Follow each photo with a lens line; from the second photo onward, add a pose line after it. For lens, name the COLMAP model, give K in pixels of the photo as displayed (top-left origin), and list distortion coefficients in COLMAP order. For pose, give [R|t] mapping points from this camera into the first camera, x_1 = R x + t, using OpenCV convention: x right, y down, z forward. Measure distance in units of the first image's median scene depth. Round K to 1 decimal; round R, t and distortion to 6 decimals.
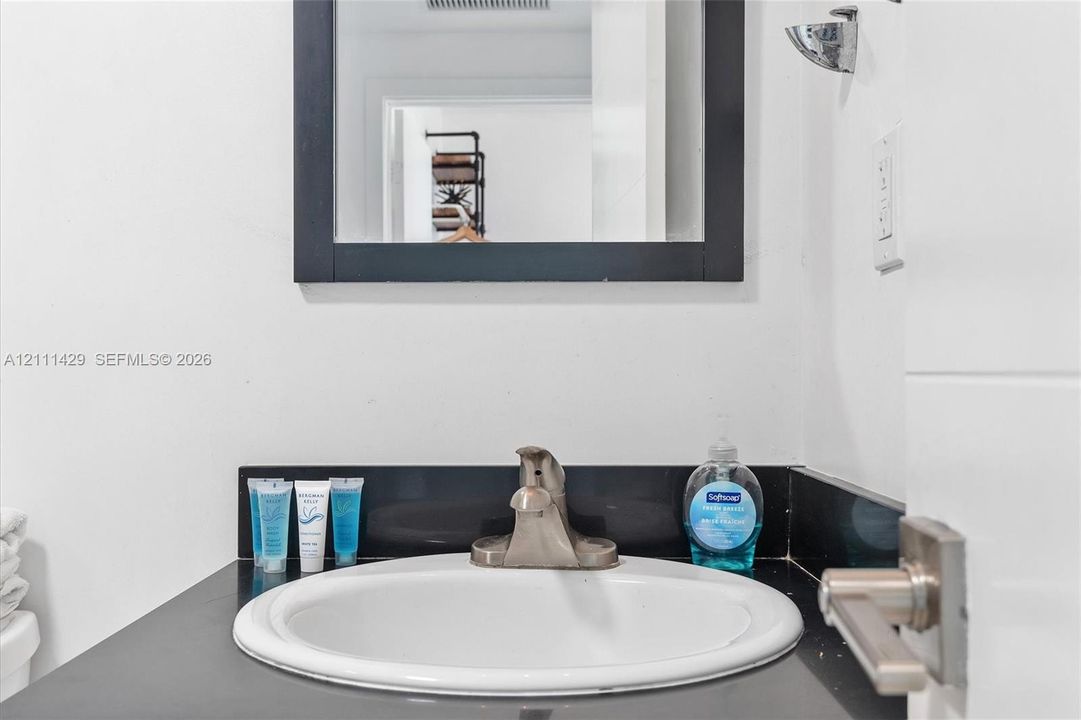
lens RADIAL K [[1056.7, 0, 543.7], [0, 1056.7, 375.6], [0, 0, 1]] dist [0.009658, 0.005558]
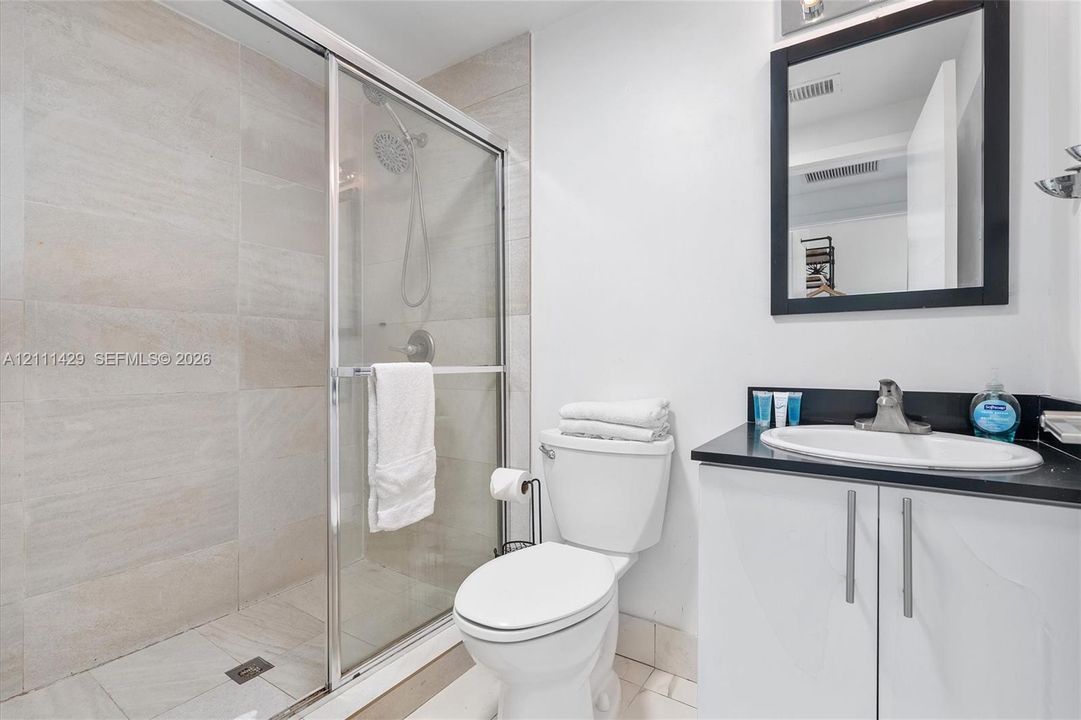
lens RADIAL K [[487.8, 0, 544.0], [0, 487.8, 362.0], [0, 0, 1]] dist [-0.003769, 0.000791]
pose [[0.834230, 0.003014, -0.551409, -0.045496], [-0.003407, 0.999994, 0.000312, 0.027054], [0.551406, 0.001619, 0.834235, -0.304997]]
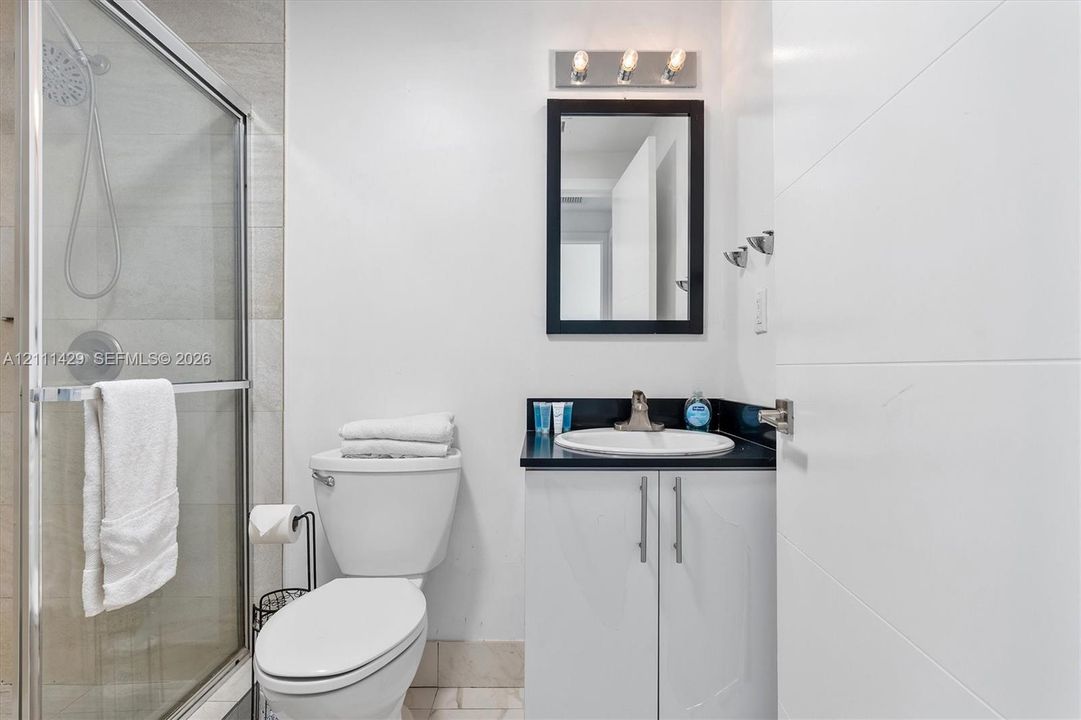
lens RADIAL K [[552.6, 0, 542.8], [0, 552.6, 367.1], [0, 0, 1]] dist [0.001890, 0.001440]
pose [[0.999992, 0.002688, 0.002804, -0.263829], [-0.002674, 0.999984, -0.004912, 0.009085], [-0.002817, 0.004905, 0.999984, -0.527200]]
